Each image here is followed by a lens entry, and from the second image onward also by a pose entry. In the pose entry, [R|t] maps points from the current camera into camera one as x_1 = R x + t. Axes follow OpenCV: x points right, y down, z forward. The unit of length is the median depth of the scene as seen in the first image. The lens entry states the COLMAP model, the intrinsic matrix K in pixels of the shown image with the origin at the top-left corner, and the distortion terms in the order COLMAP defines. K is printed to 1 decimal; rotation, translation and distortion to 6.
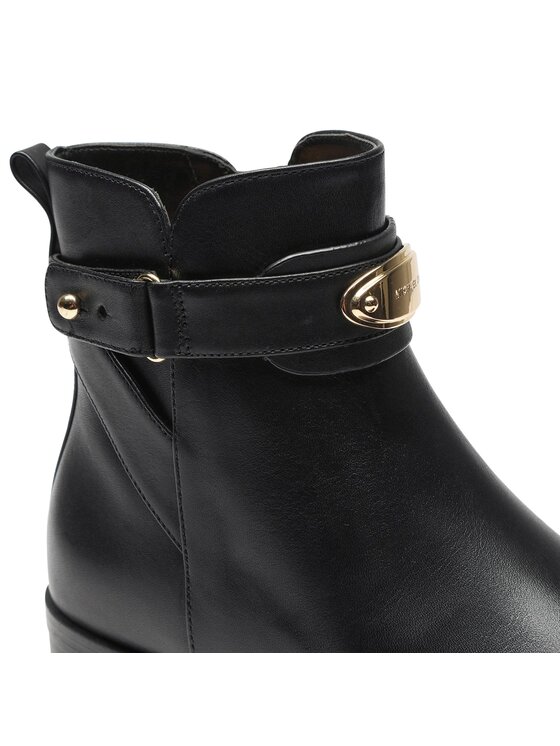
lens RADIAL K [[1413.7, 0, 280.0], [0, 1413.7, 373.0], [0, 0, 1]] dist [0.074466, 0.094791]
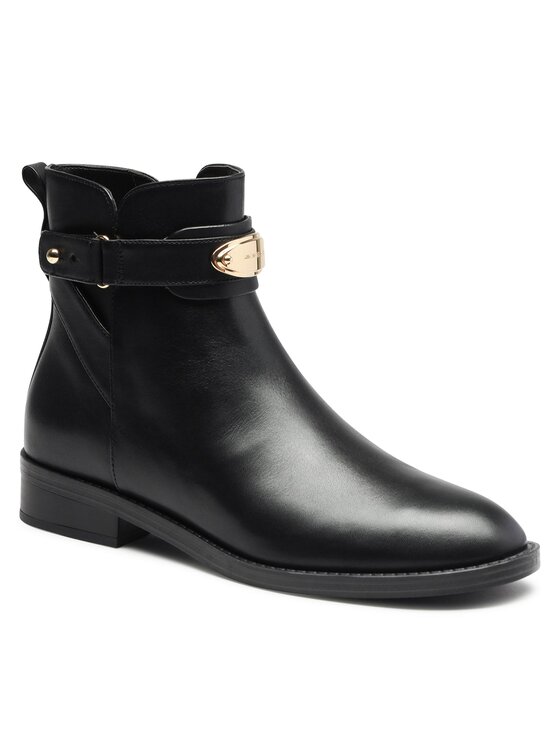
lens RADIAL K [[2006.1, 0, 280.0], [0, 2006.1, 373.0], [0, 0, 1]] dist [-0.182751, -0.508577]
pose [[0.997954, 0.063919, -0.001472, 0.130567], [-0.063807, 0.994211, -0.086449, 0.278172], [-0.004063, 0.086366, 0.996255, -1.346515]]
